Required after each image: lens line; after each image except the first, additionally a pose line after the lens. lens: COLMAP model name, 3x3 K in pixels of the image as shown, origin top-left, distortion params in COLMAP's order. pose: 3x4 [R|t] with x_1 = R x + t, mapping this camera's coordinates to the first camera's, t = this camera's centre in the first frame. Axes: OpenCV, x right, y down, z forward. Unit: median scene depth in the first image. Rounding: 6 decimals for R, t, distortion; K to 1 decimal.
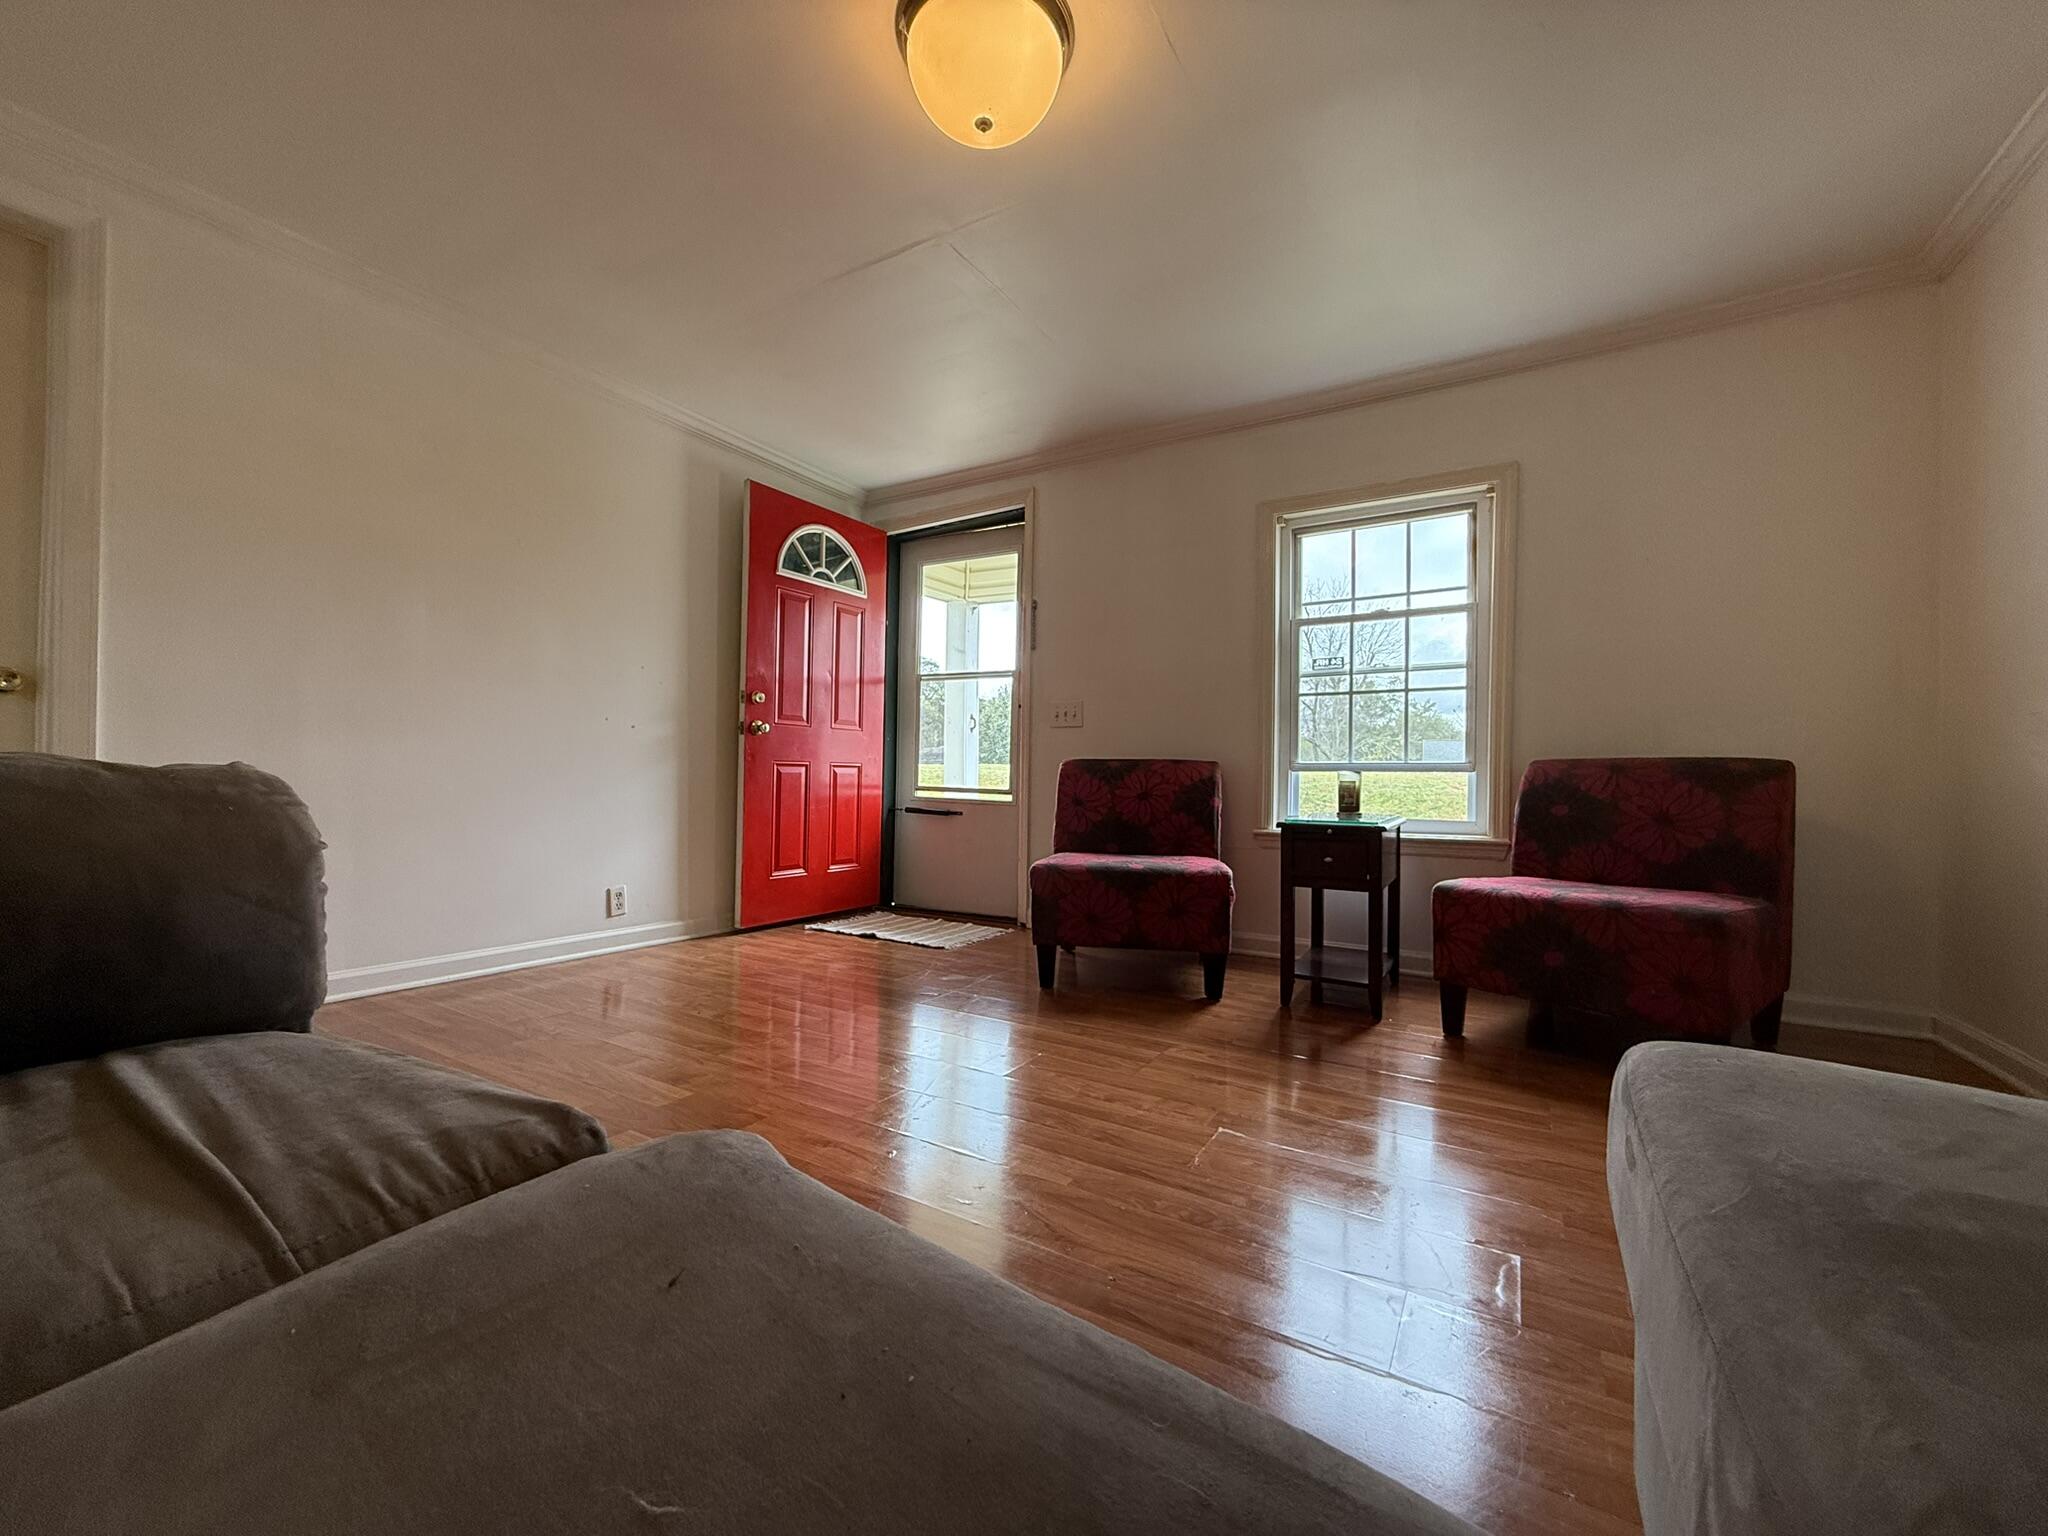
lens RADIAL K [[819.7, 0, 1021.3], [0, 819.7, 769.4], [0, 0, 1]] dist [-0.000853, 0.000731]
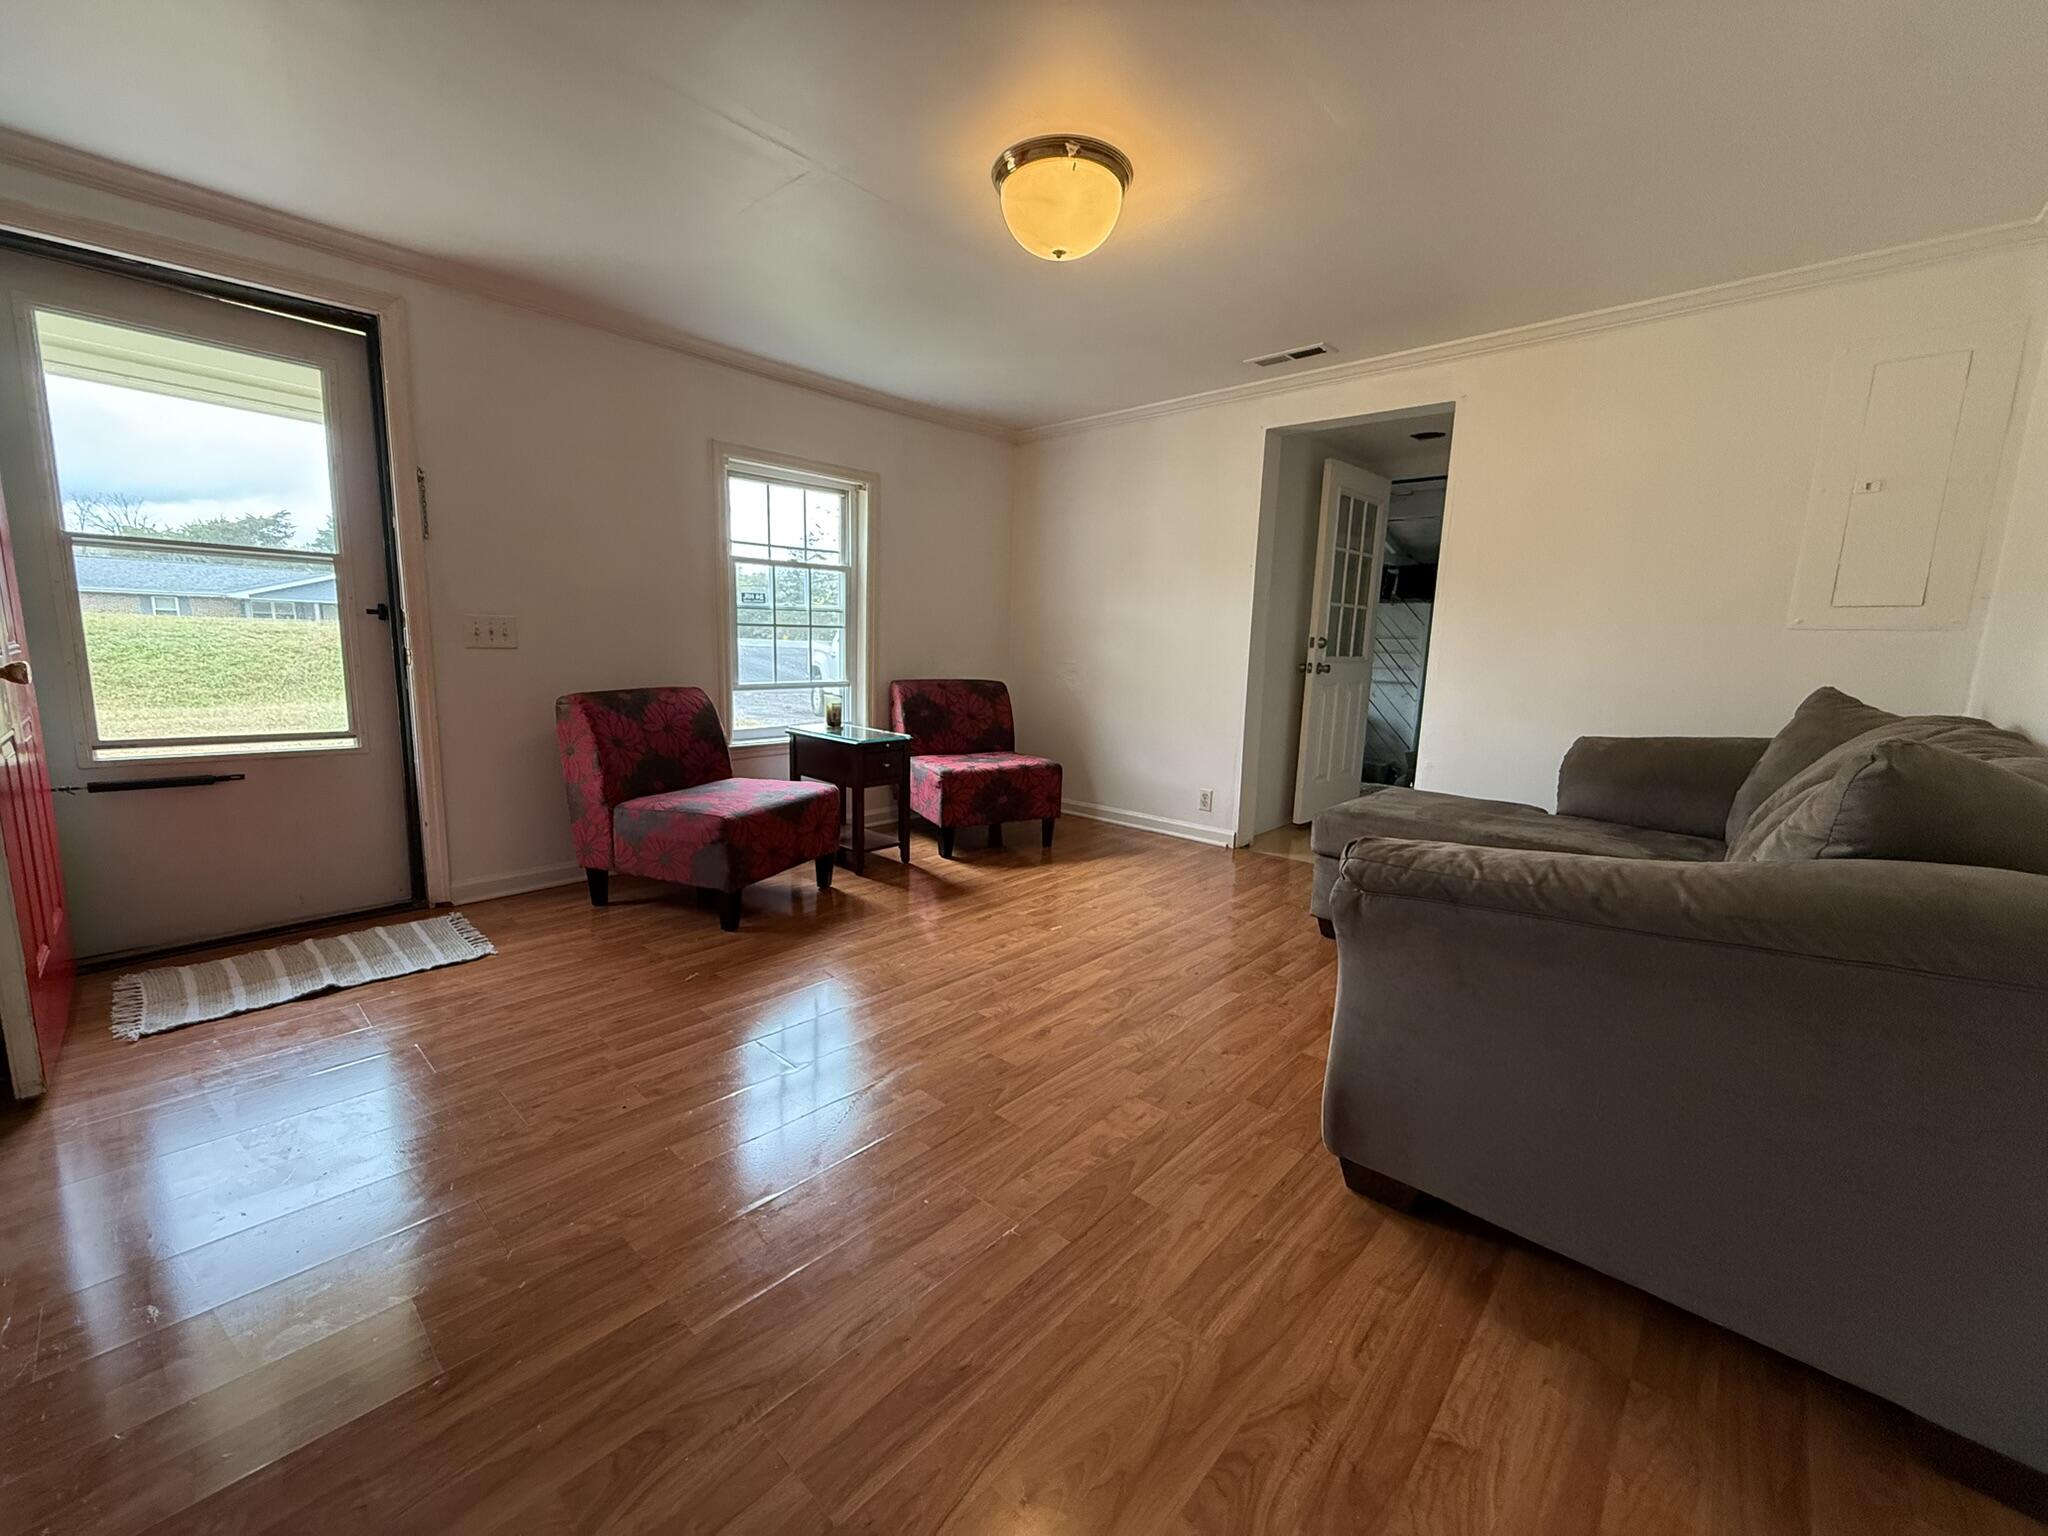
lens RADIAL K [[819.7, 0, 1028.5], [0, 819.7, 767.9], [0, 0, 1]] dist [-0.000853, 0.000731]
pose [[0.180572, -0.168126, 0.969086, -0.764213], [-0.038807, 0.983297, 0.177823, -0.118365], [-0.982796, -0.069717, 0.171031, 0.410364]]
